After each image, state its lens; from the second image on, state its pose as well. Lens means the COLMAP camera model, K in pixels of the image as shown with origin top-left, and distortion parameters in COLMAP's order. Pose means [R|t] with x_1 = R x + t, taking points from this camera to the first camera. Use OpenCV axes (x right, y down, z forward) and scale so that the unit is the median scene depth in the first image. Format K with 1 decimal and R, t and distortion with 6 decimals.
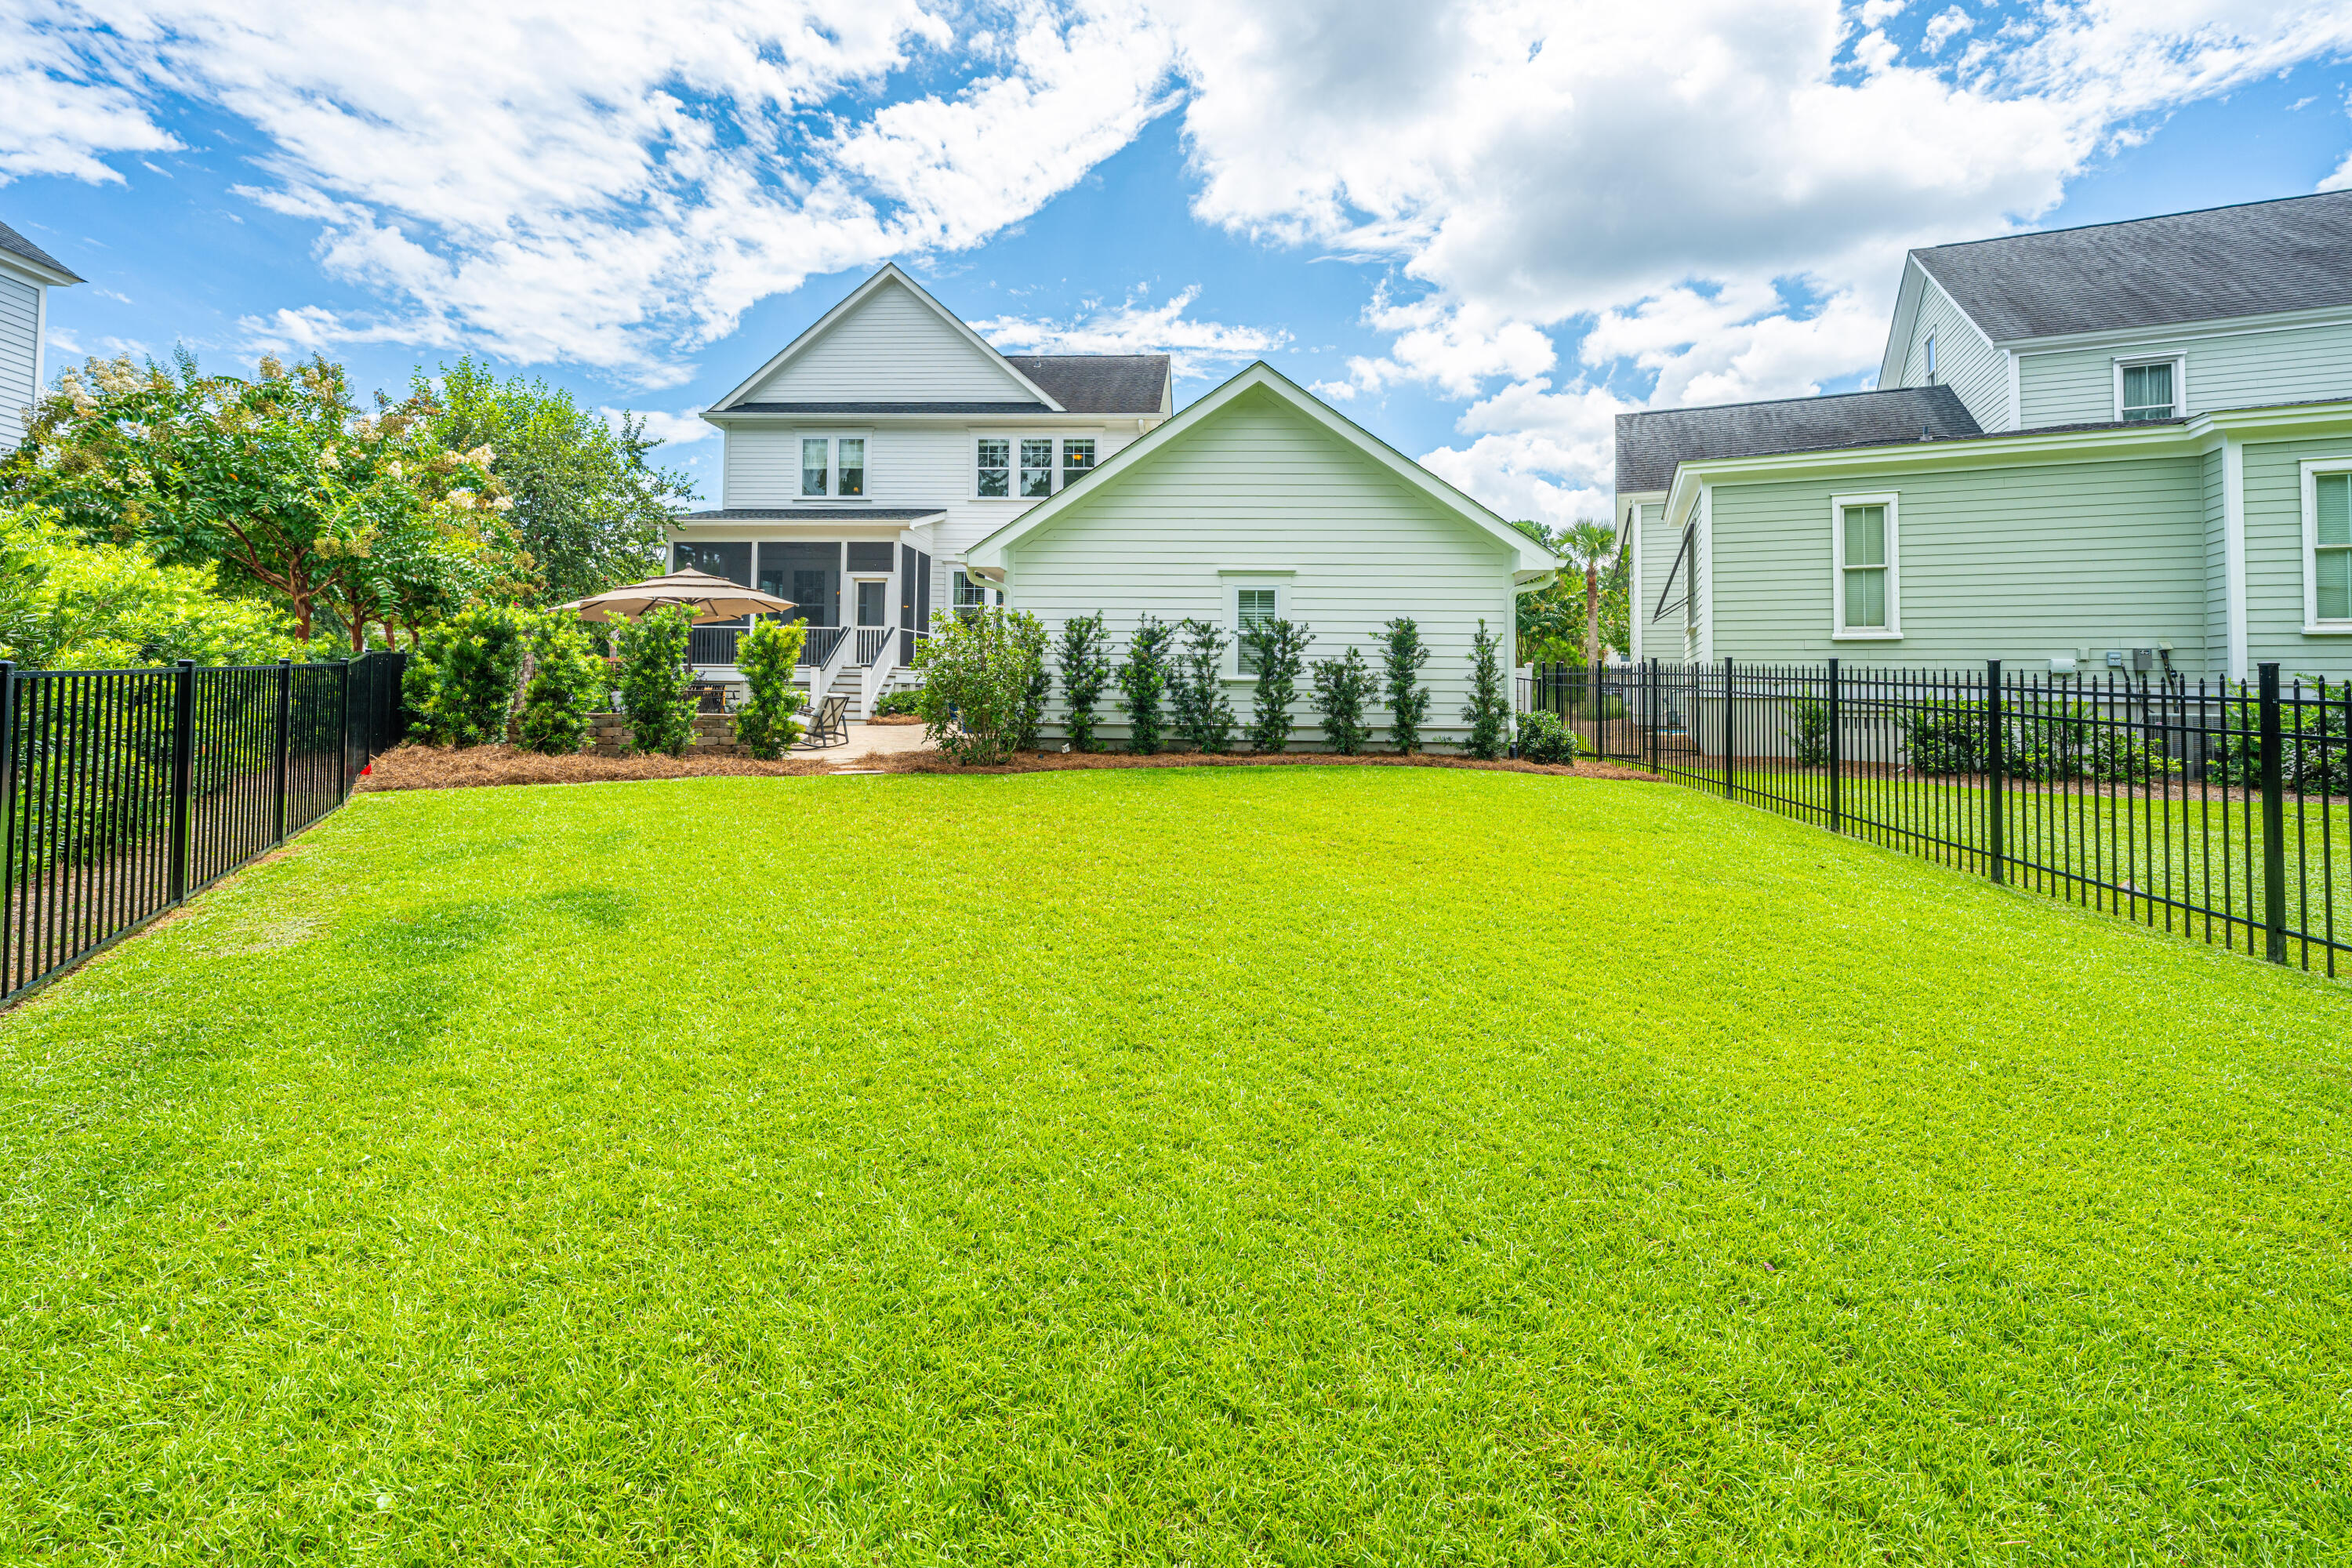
lens RADIAL K [[1097.6, 0, 1224.8], [0, 1097.6, 662.8], [0, 0, 1]] dist [0.001230, -0.000455]
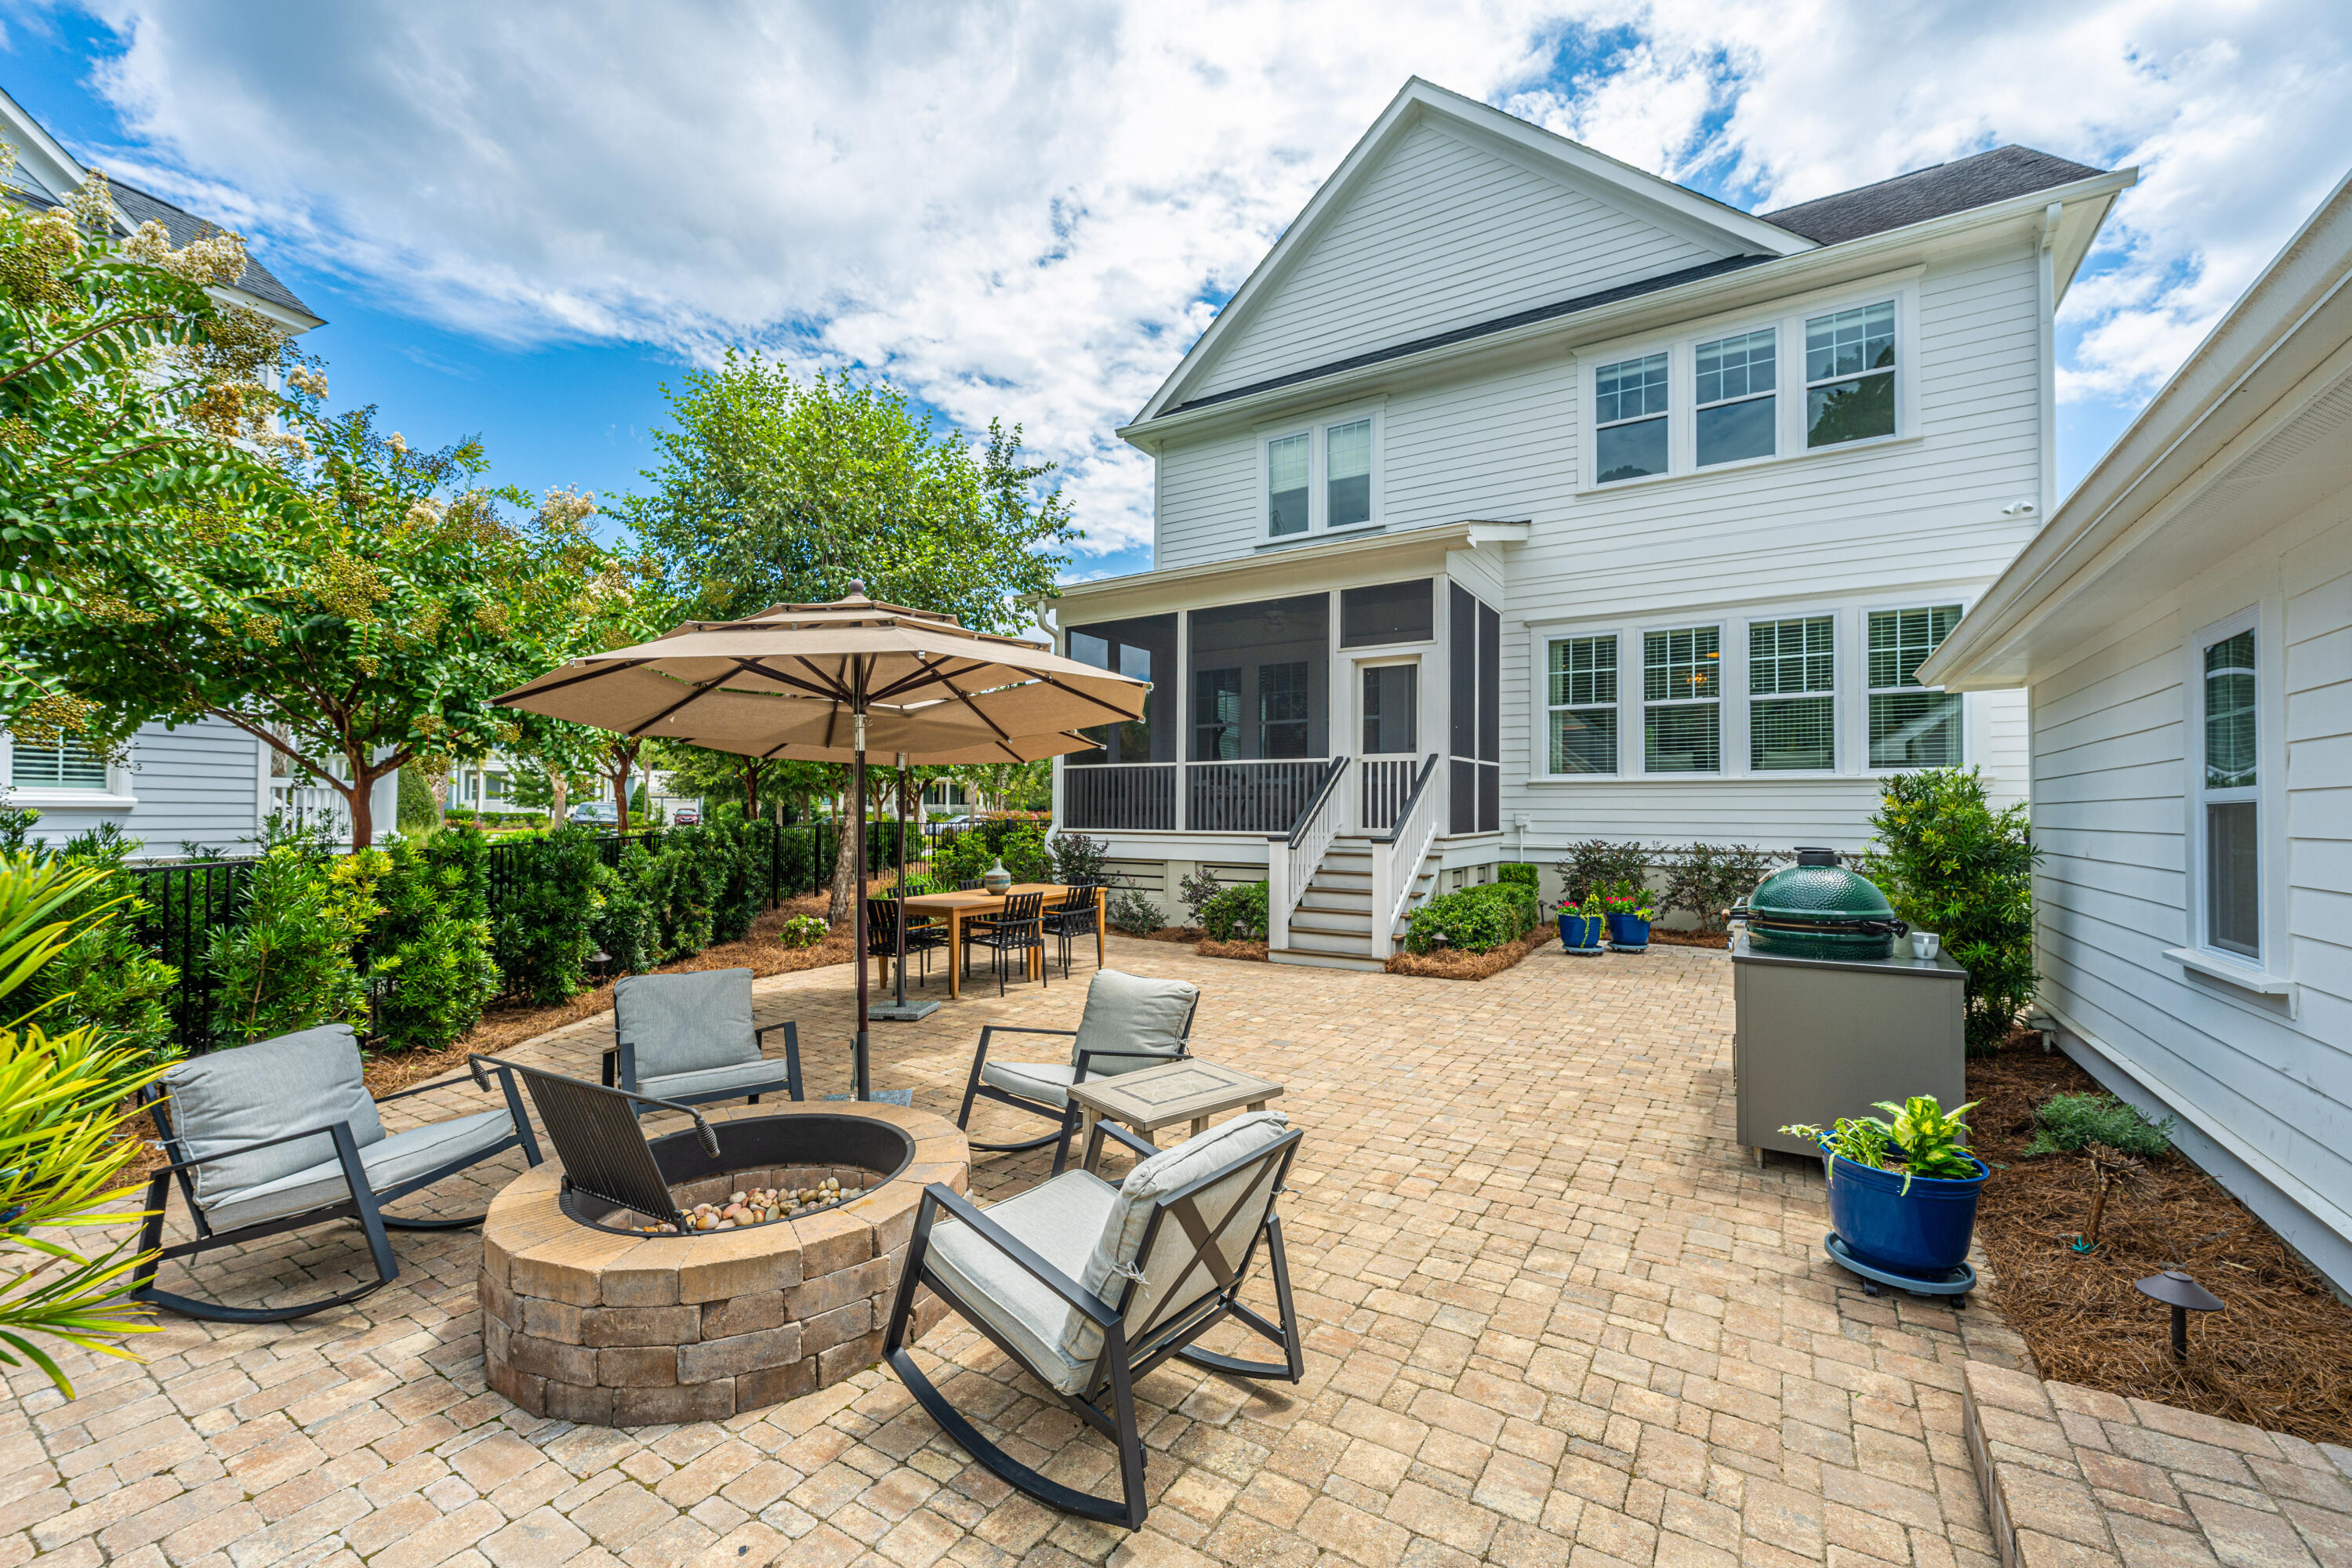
lens RADIAL K [[948.5, 0, 1132.7], [0, 948.5, 804.4], [0, 0, 1]] dist [-0.000851, -0.000280]
pose [[0.841834, -0.009144, -0.539659, -0.182418], [0.019461, 0.999721, 0.013420, -0.017992], [0.539386, -0.021800, 0.841777, 0.556292]]
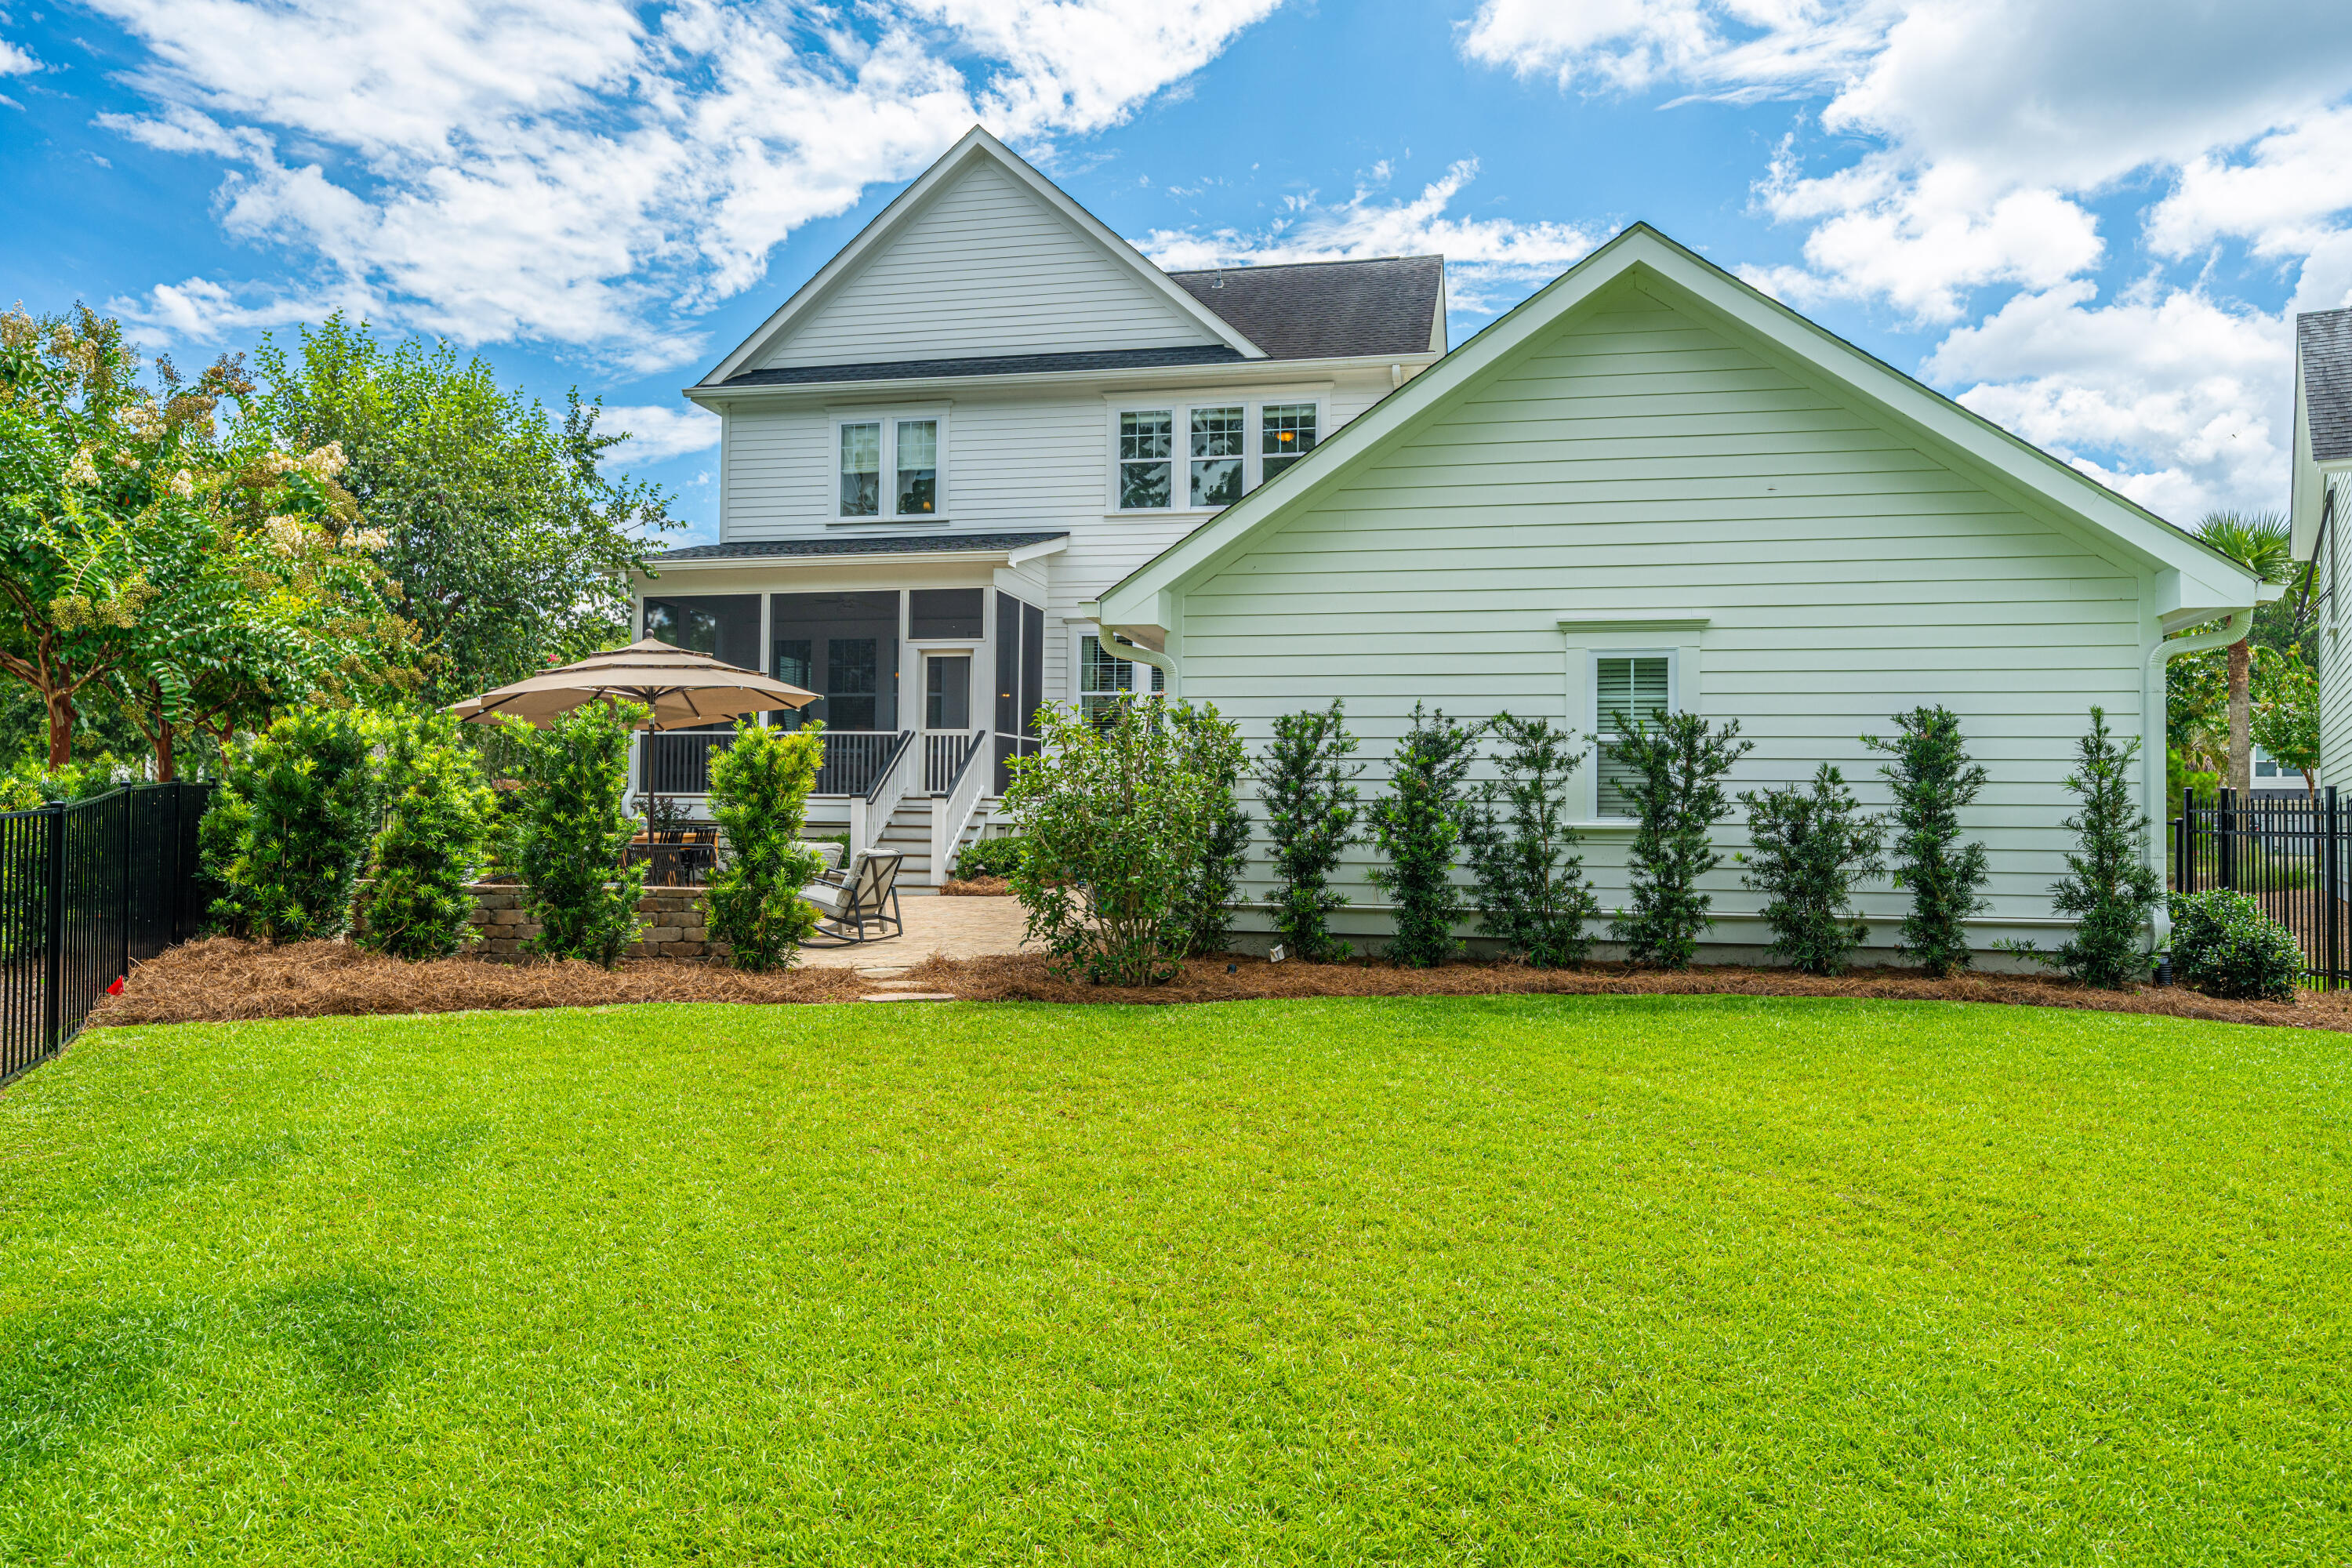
lens RADIAL K [[1752.1, 0, 1180.9], [0, 1752.1, 787.9], [0, 0, 1]] dist [-0.005193, 0.003071]
pose [[0.982263, -0.003334, -0.187481, -0.016399], [0.004286, 0.999980, 0.004670, -0.005057], [0.187462, -0.005391, 0.982257, 0.078725]]
